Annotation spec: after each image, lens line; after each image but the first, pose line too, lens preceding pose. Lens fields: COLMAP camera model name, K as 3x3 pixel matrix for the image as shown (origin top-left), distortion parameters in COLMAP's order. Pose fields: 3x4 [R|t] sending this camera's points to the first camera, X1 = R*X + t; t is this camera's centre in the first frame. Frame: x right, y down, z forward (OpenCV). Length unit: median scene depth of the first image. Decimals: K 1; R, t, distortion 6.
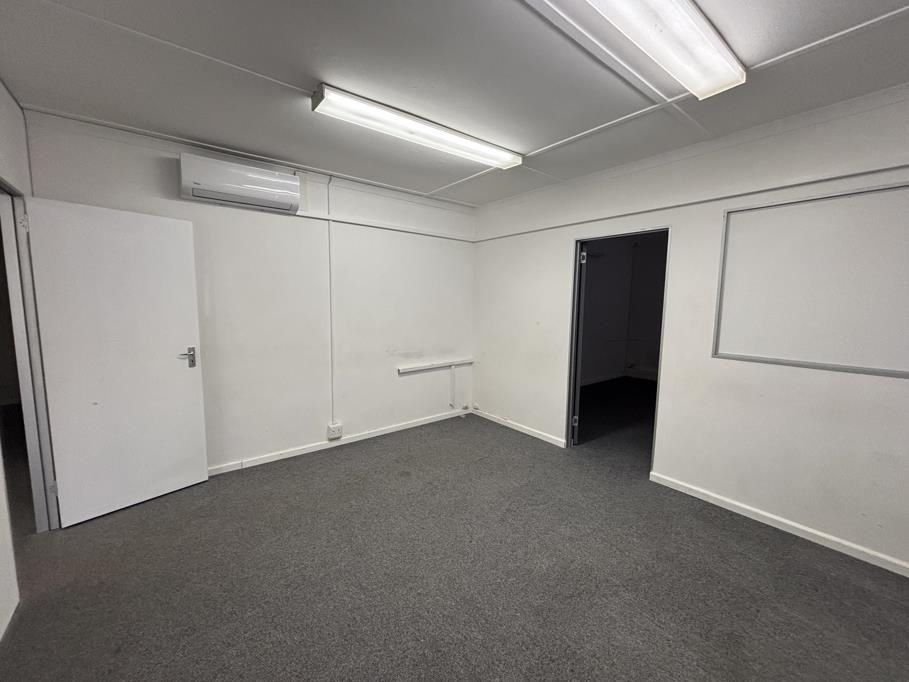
lens RADIAL K [[366.3, 0, 454.3], [0, 366.3, 339.5], [0, 0, 1]] dist [0.001651, -0.000101]
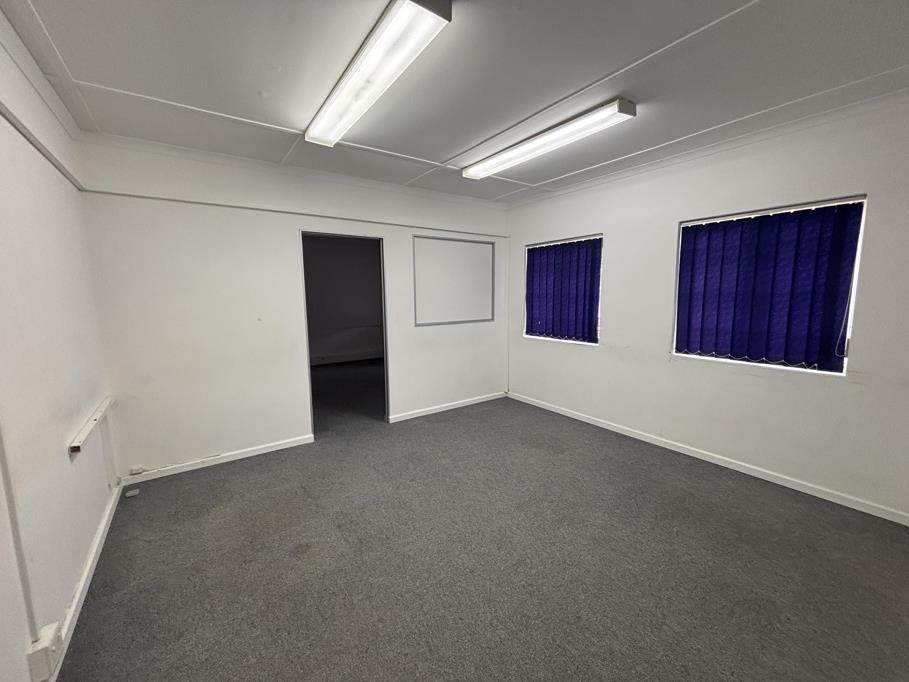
lens RADIAL K [[366.3, 0, 454.3], [0, 366.3, 339.5], [0, 0, 1]] dist [0.001651, -0.000101]
pose [[0.051625, -0.141103, 0.988648, -0.761308], [0.117529, 0.983947, 0.134295, -0.078461], [-0.991727, 0.109262, 0.067380, 0.644344]]
